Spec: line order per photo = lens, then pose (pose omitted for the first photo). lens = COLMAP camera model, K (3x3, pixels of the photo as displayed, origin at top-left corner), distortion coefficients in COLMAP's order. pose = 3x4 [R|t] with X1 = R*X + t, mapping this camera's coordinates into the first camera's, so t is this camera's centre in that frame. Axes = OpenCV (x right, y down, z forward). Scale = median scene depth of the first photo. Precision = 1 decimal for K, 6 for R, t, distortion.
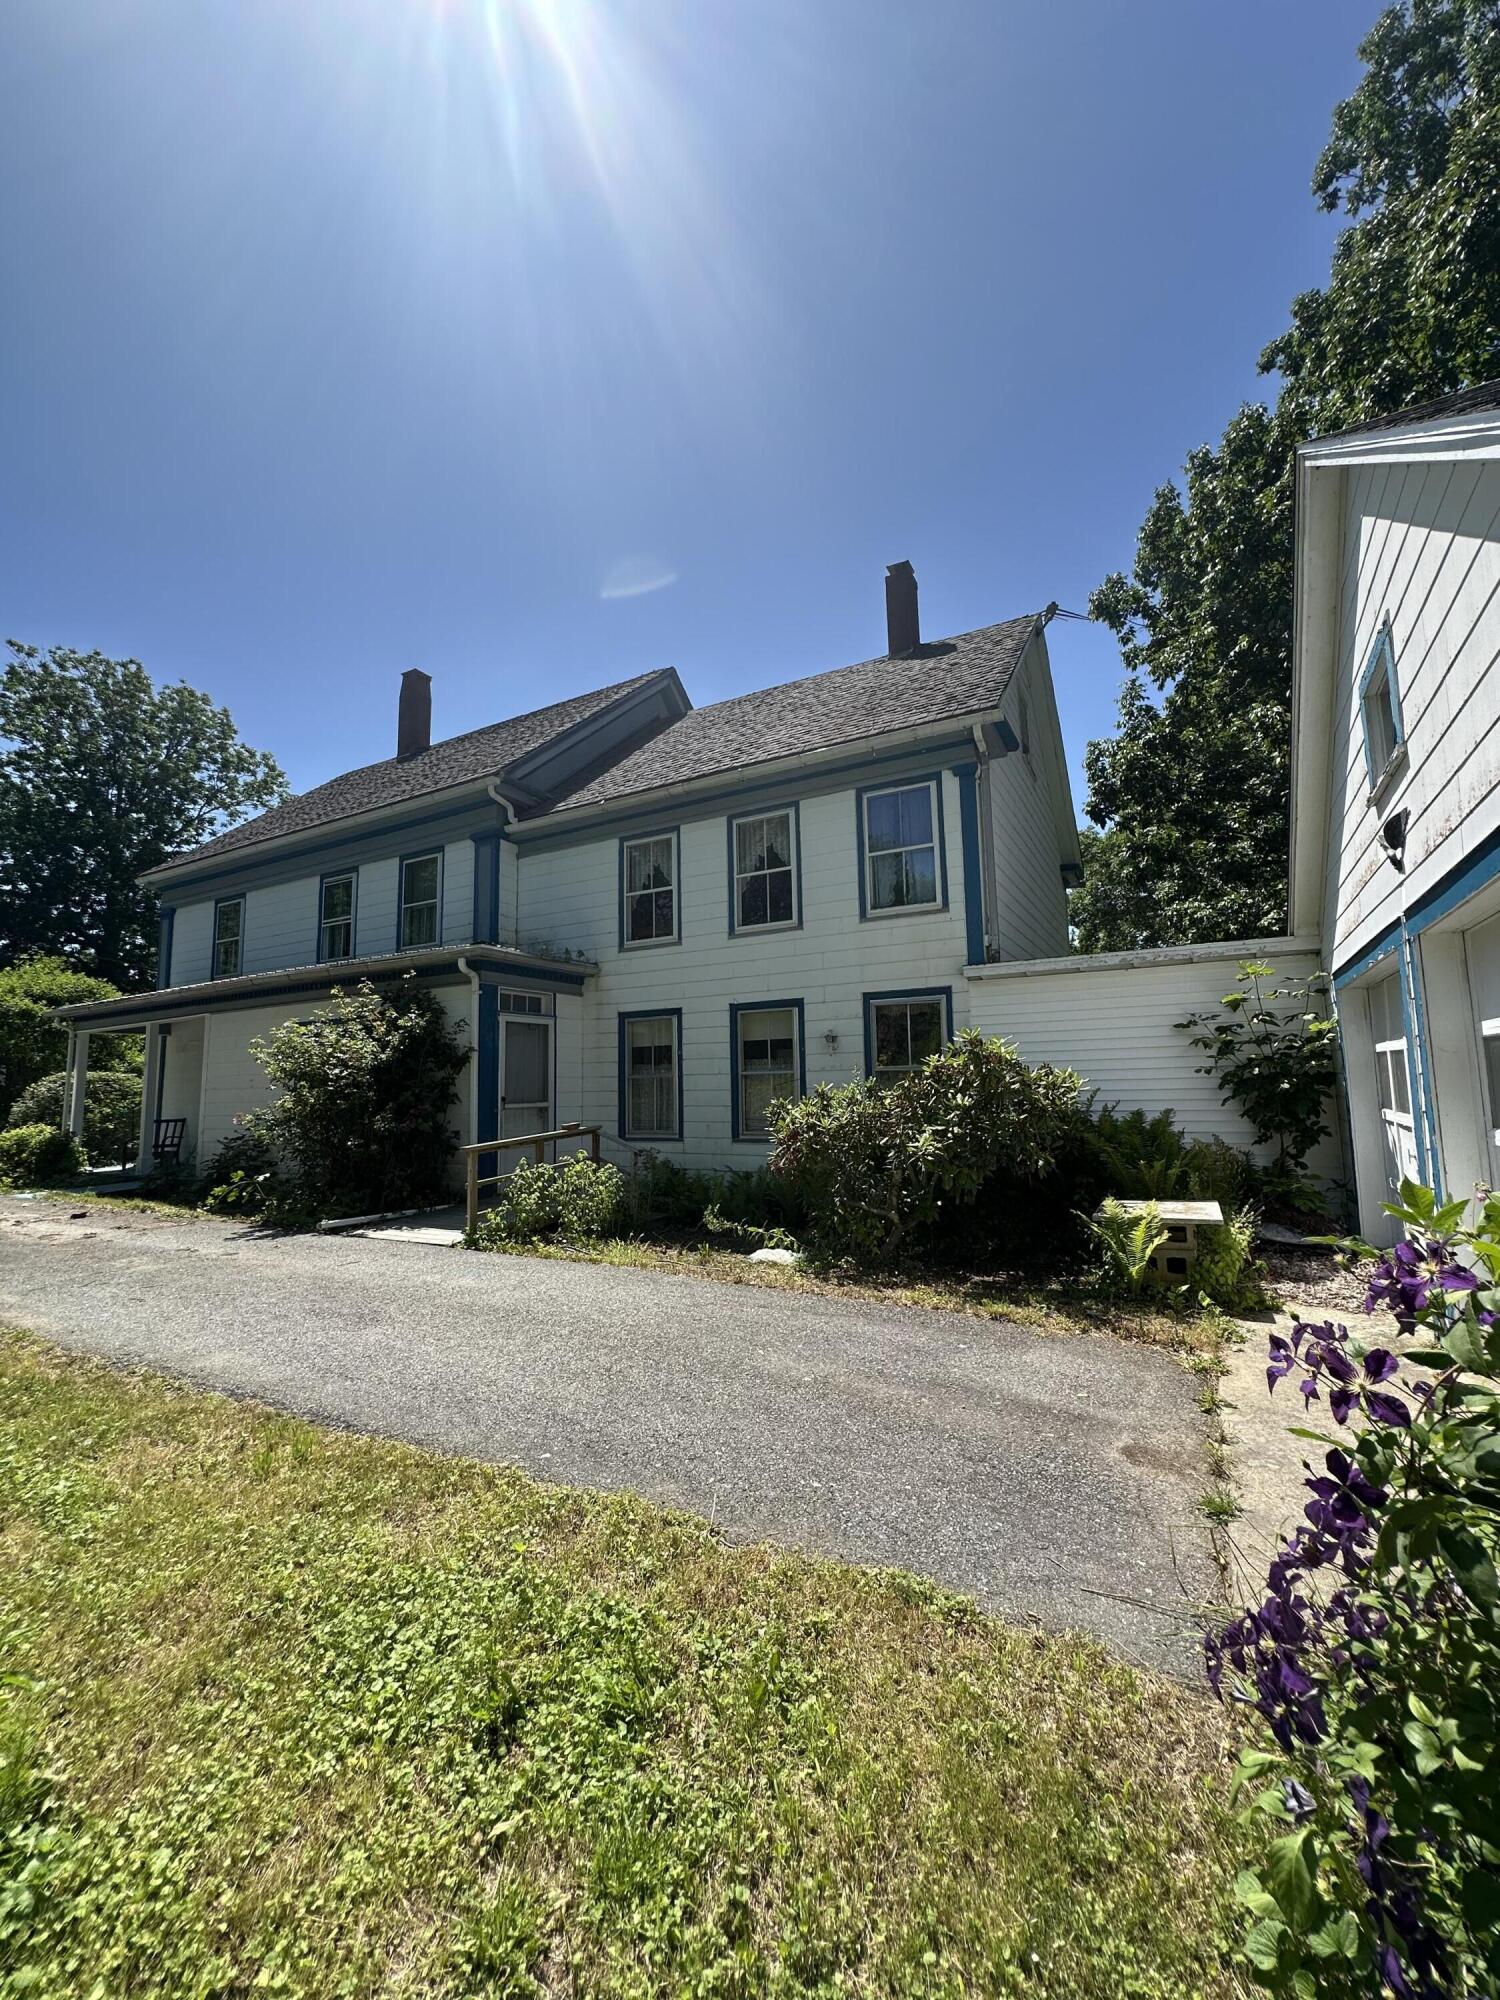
lens RADIAL K [[803.1, 0, 750.6], [0, 803.1, 998.7], [0, 0, 1]] dist [-0.004826, 0.001082]
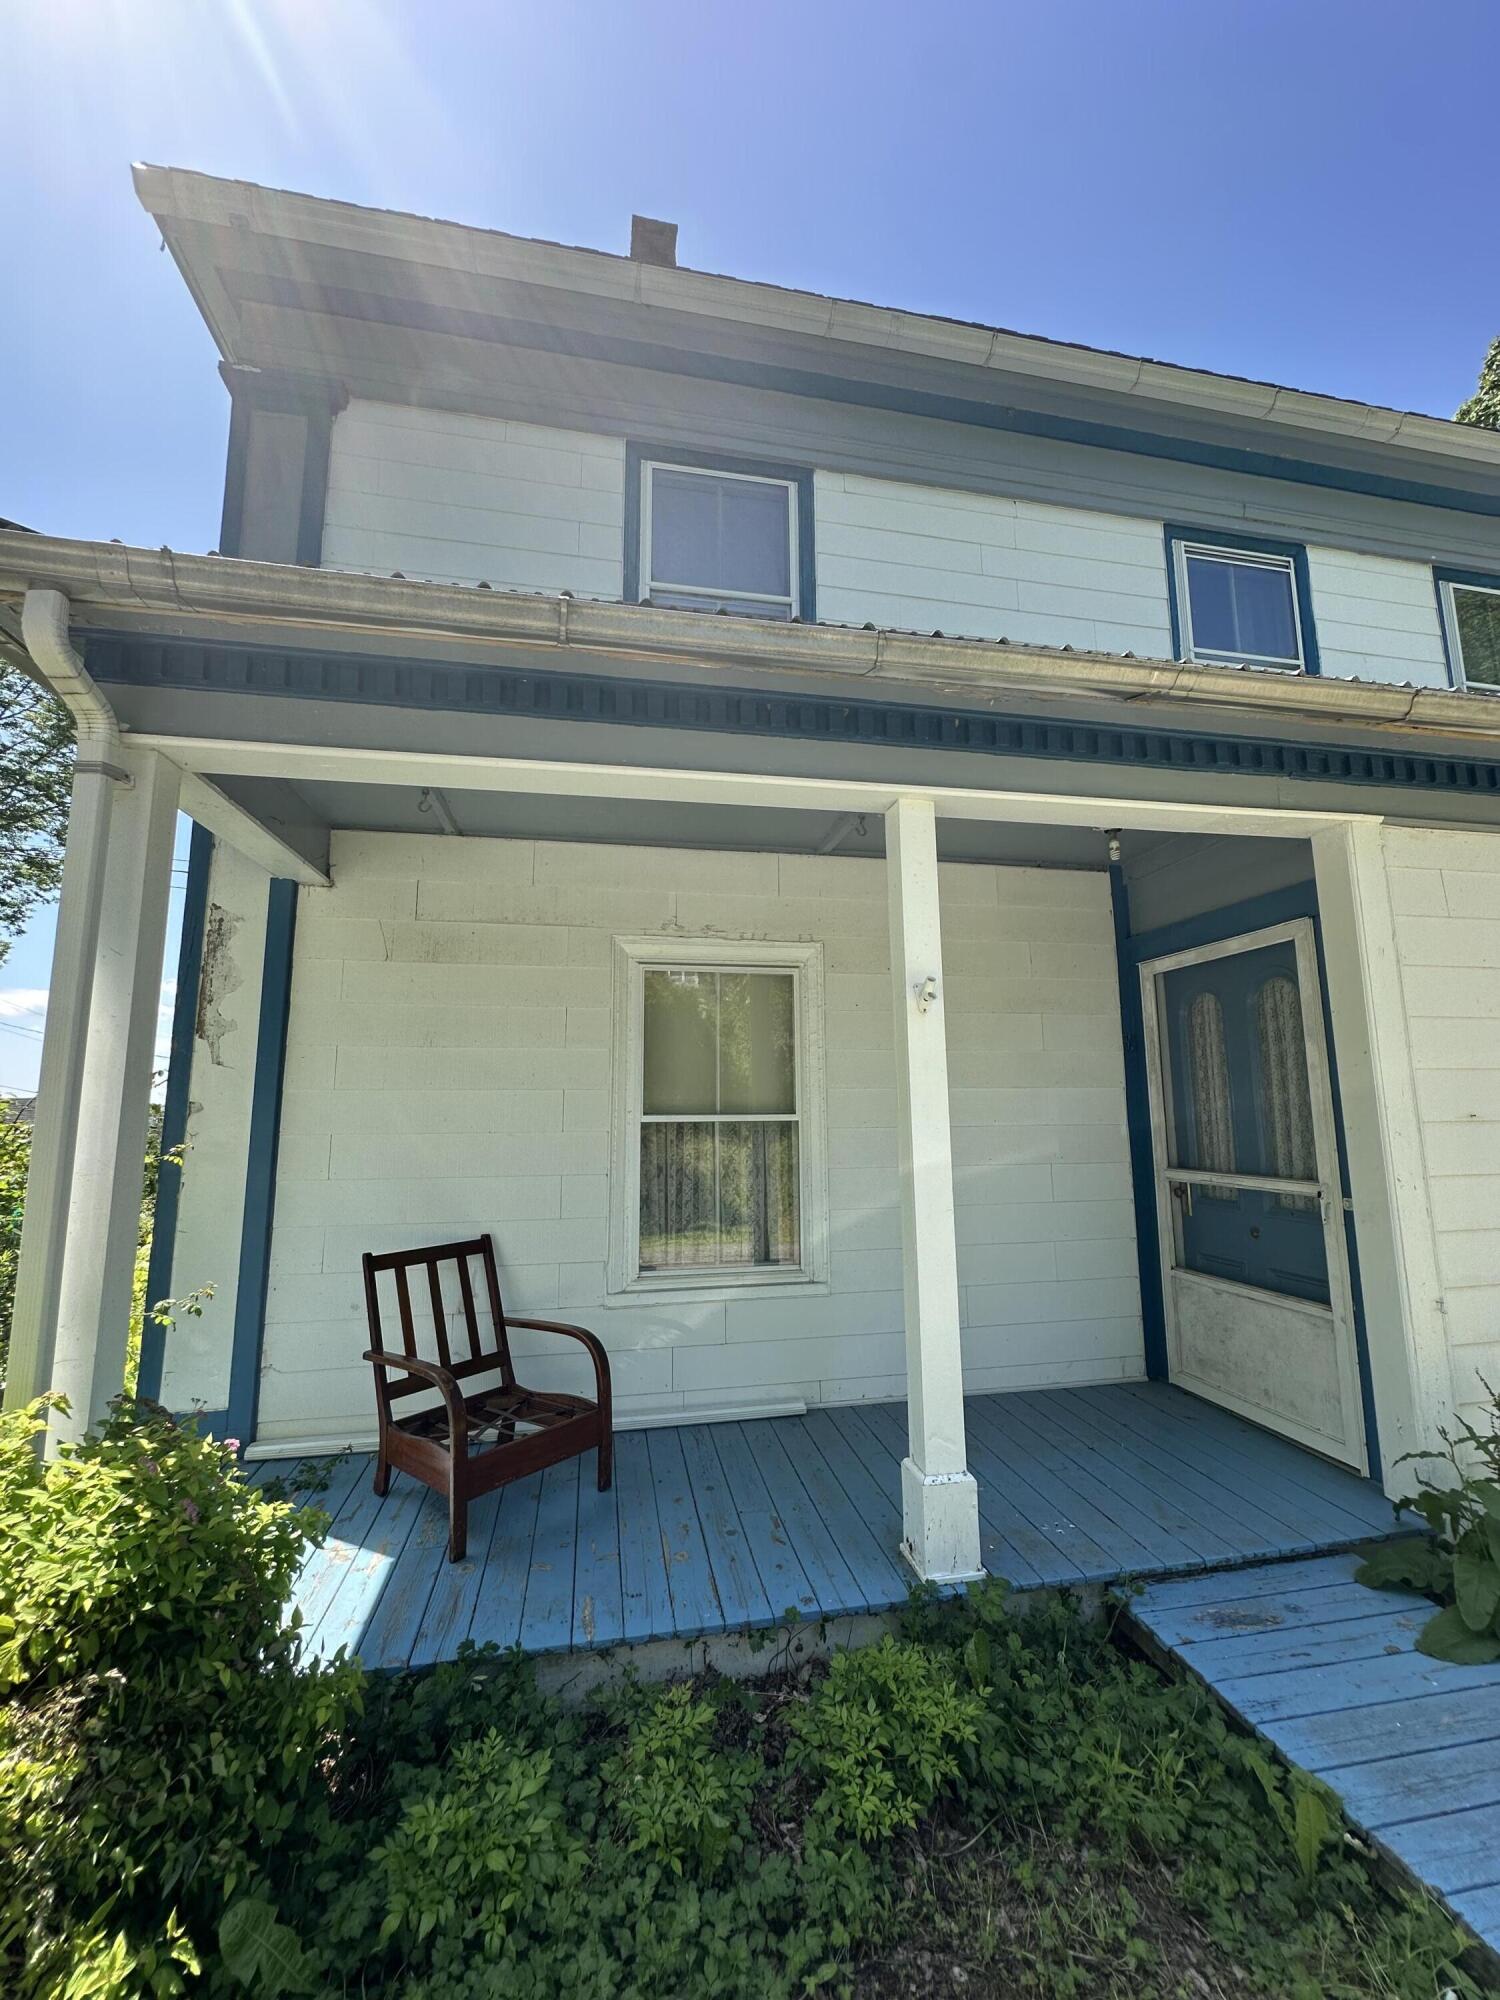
lens RADIAL K [[803.1, 0, 750.7], [0, 803.1, 1005.3], [0, 0, 1]] dist [-0.004826, 0.001082]
pose [[0.762100, 0.100241, 0.639653, -1.093001], [-0.081266, 0.994939, -0.059097, 0.119684], [-0.642339, -0.006944, 0.766389, 1.035869]]
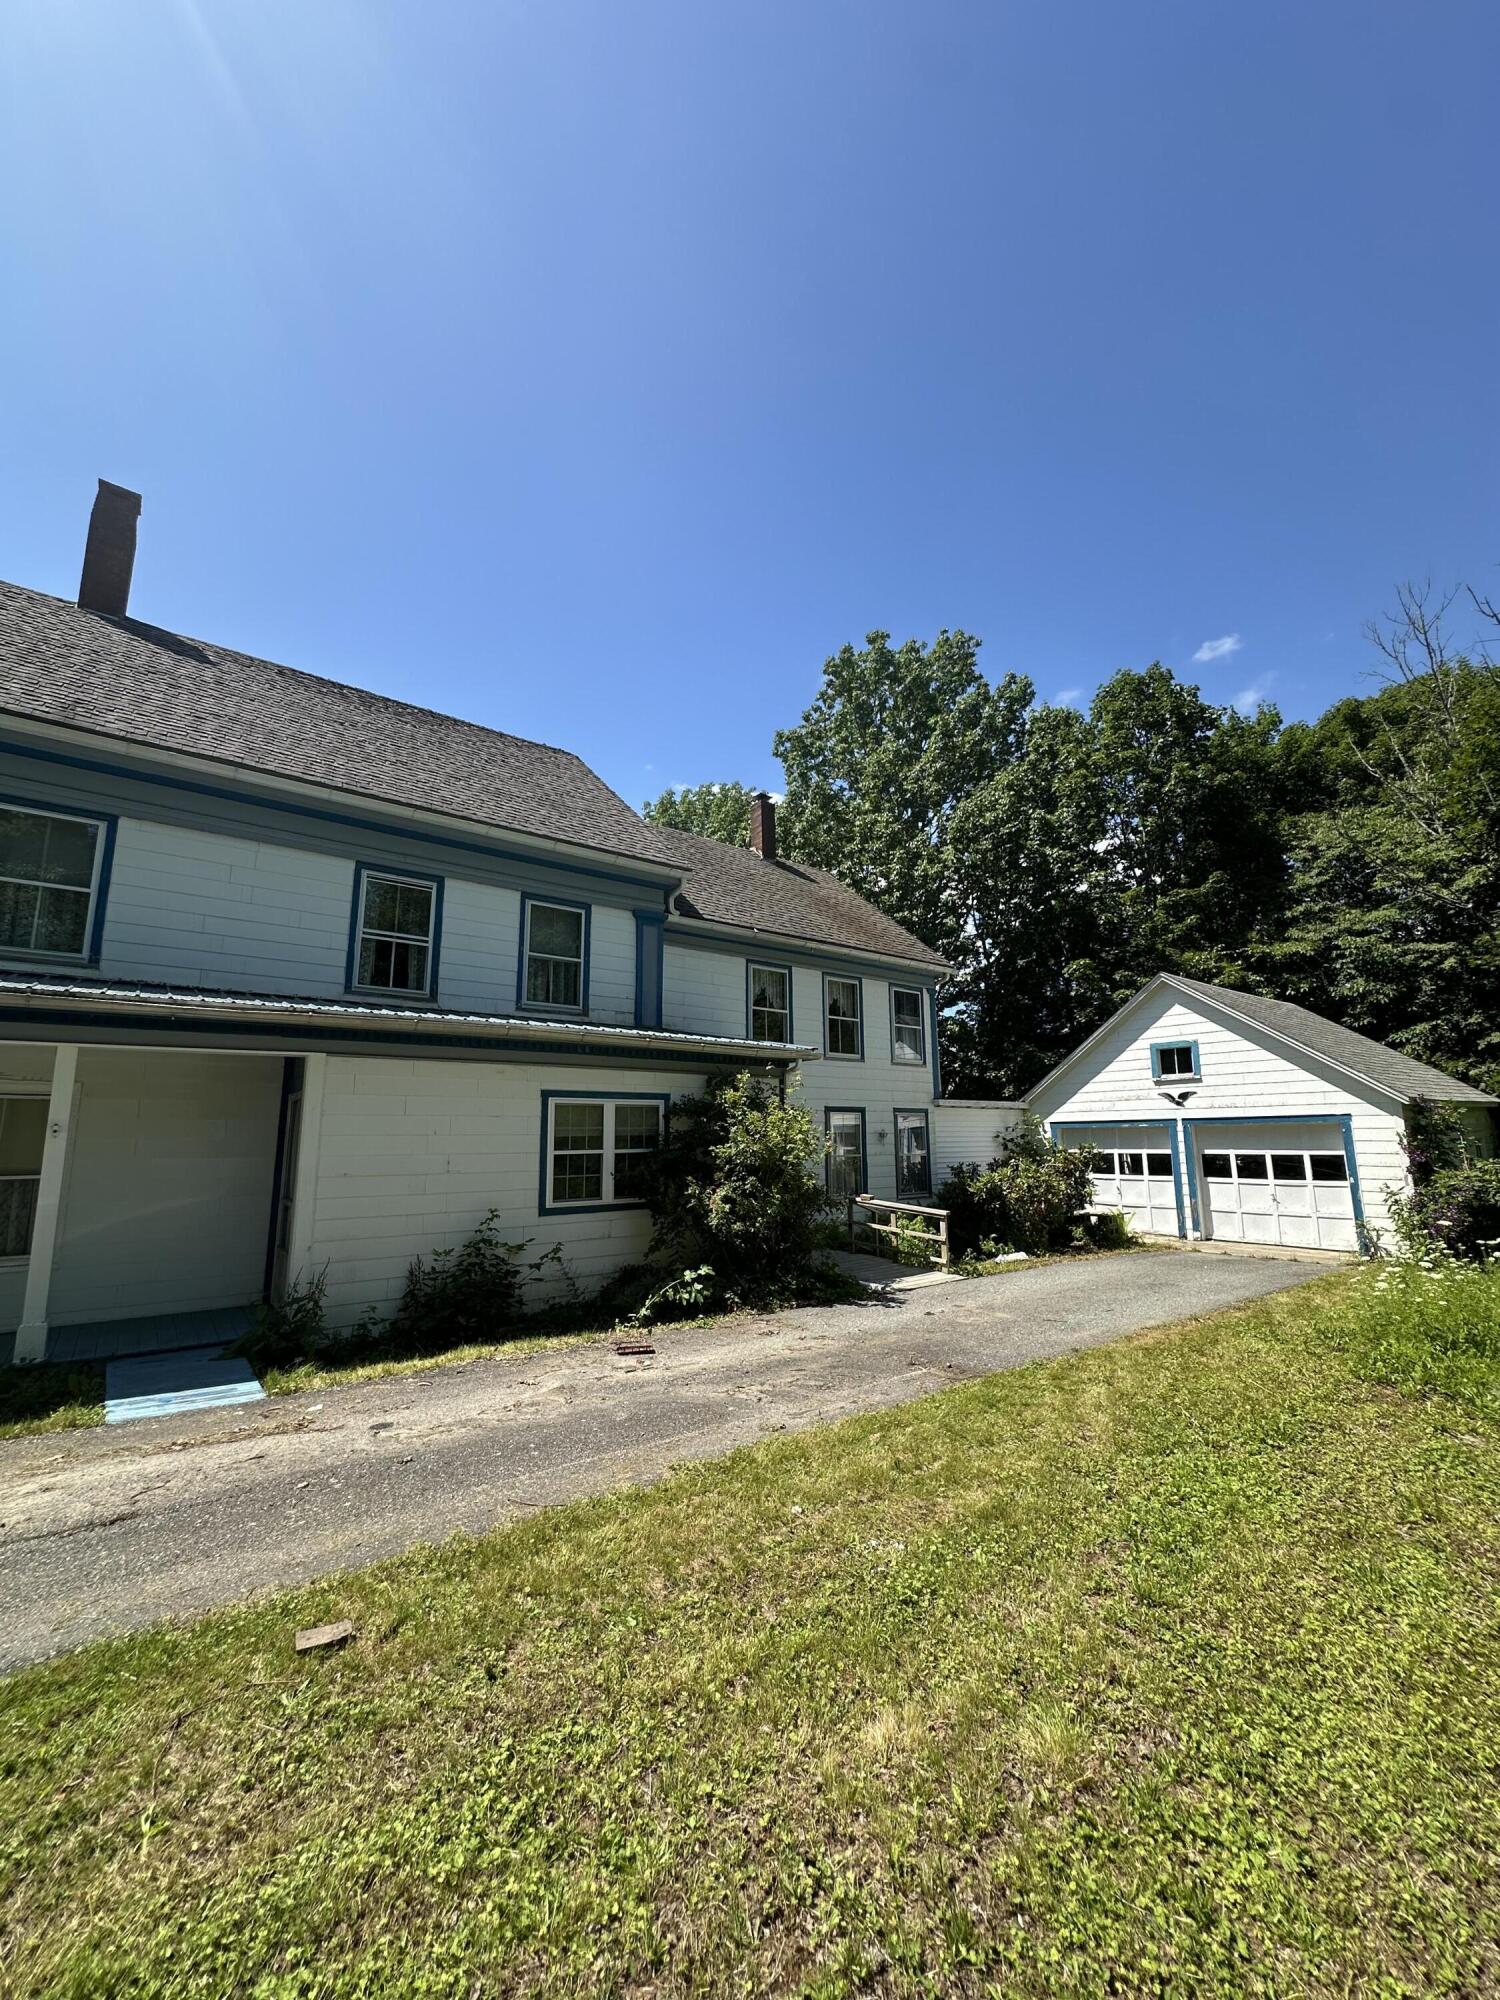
lens RADIAL K [[803.1, 0, 753.0], [0, 803.1, 1003.8], [0, 0, 1]] dist [-0.004826, 0.001082]
pose [[0.401746, 0.170931, 0.899657, -1.237355], [-0.104768, 0.984554, -0.140277, 0.036032], [-0.909738, -0.037900, 0.413449, 0.482847]]
